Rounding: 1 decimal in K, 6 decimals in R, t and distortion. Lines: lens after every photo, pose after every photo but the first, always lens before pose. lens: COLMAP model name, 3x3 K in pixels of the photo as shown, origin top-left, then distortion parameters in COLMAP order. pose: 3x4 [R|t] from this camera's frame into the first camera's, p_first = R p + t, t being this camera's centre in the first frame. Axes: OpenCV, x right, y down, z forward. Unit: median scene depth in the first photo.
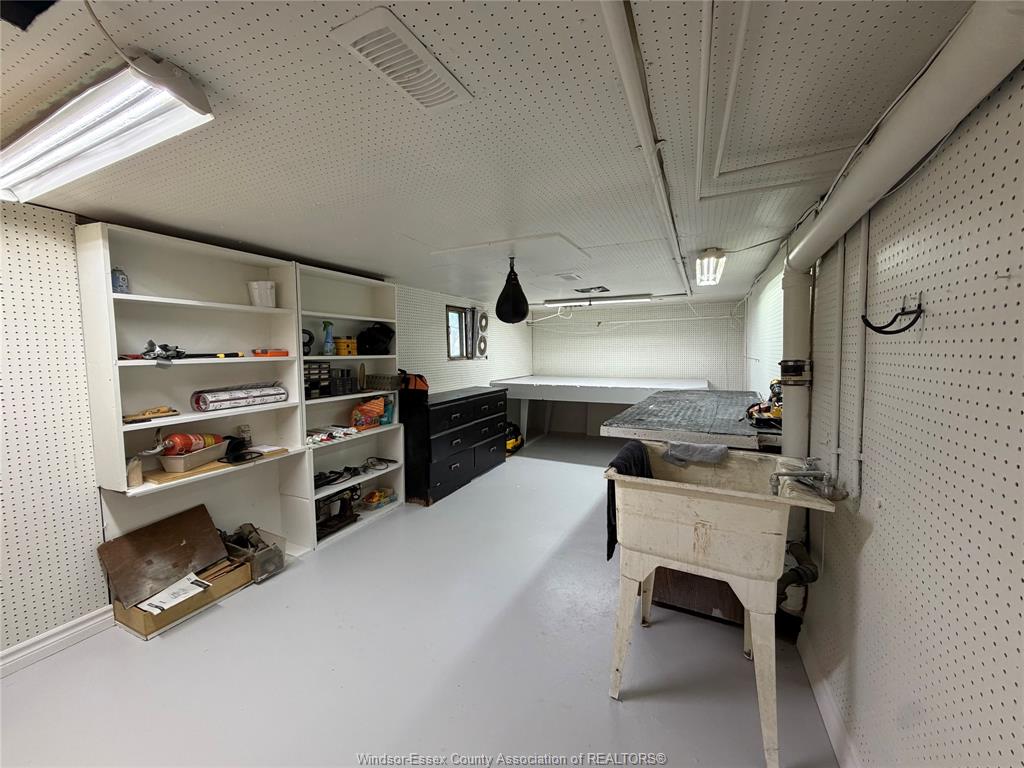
lens RADIAL K [[408.6, 0, 511.1], [0, 408.6, 384.0], [0, 0, 1]] dist [0.000157, -0.000139]
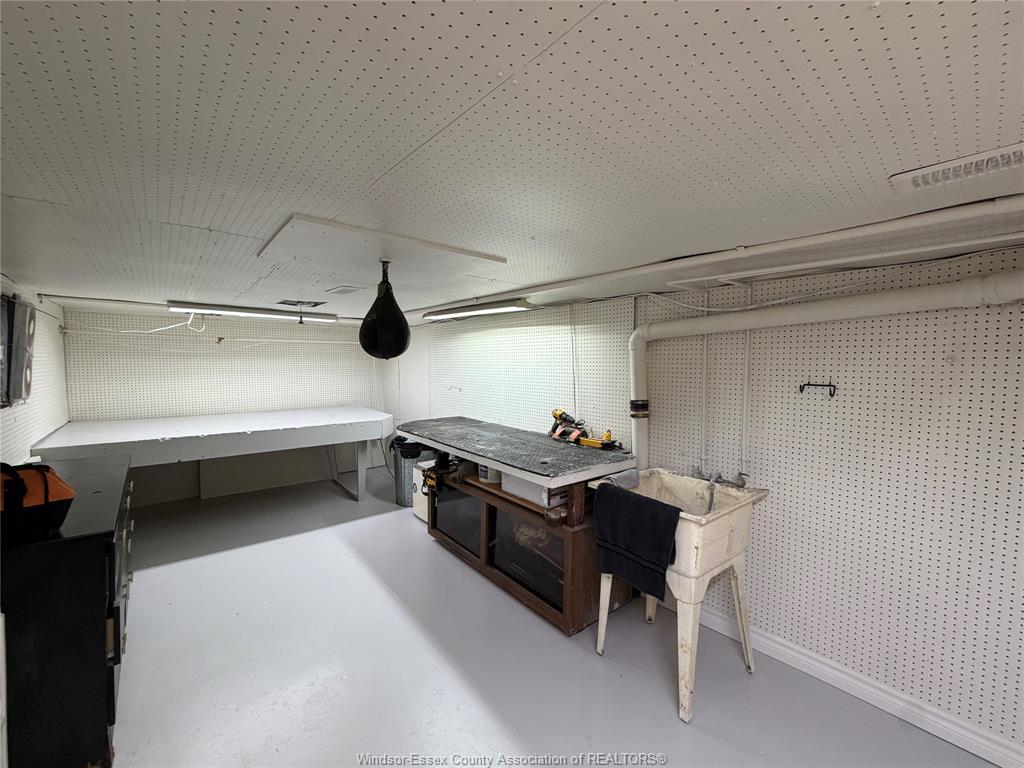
lens RADIAL K [[408.6, 0, 511.1], [0, 408.6, 384.0], [0, 0, 1]] dist [0.000157, -0.000139]
pose [[0.415684, -0.035002, 0.908835, -0.325485], [0.061341, 0.998063, 0.010382, -0.065866], [-0.907438, 0.051433, 0.417026, 0.348602]]
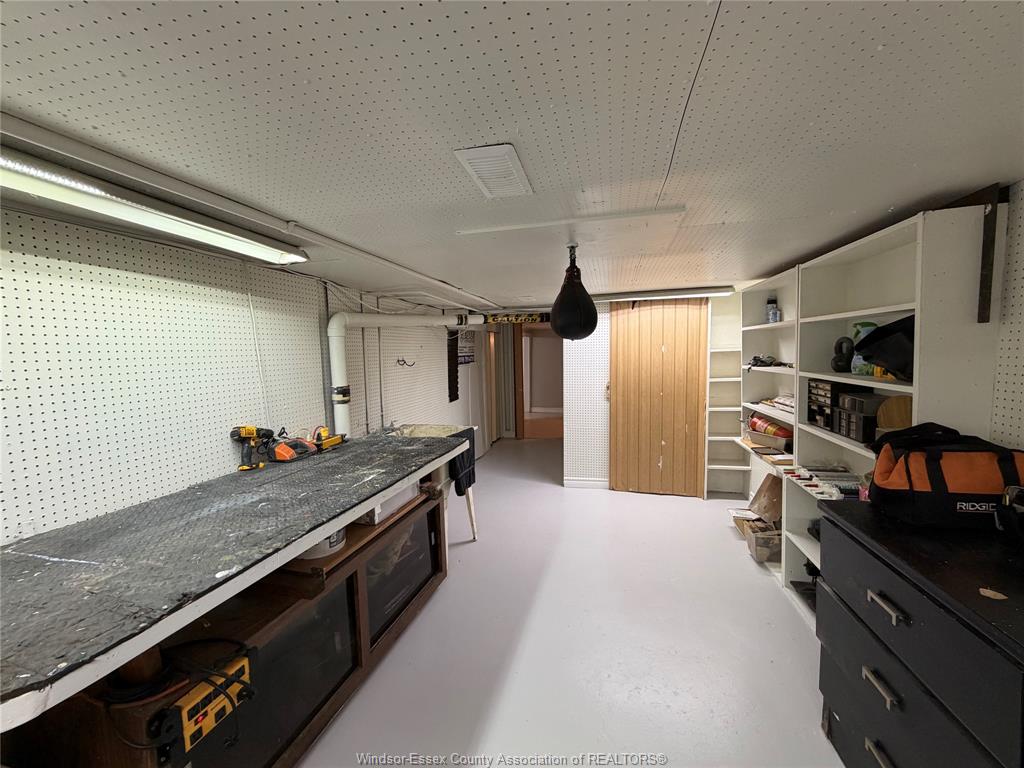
lens RADIAL K [[408.6, 0, 511.1], [0, 408.6, 384.0], [0, 0, 1]] dist [0.000157, -0.000139]
pose [[-0.981496, 0.045229, -0.186066, 0.150259], [0.014935, 0.986826, 0.161097, -0.121811], [0.190901, 0.155337, -0.969241, 1.053382]]
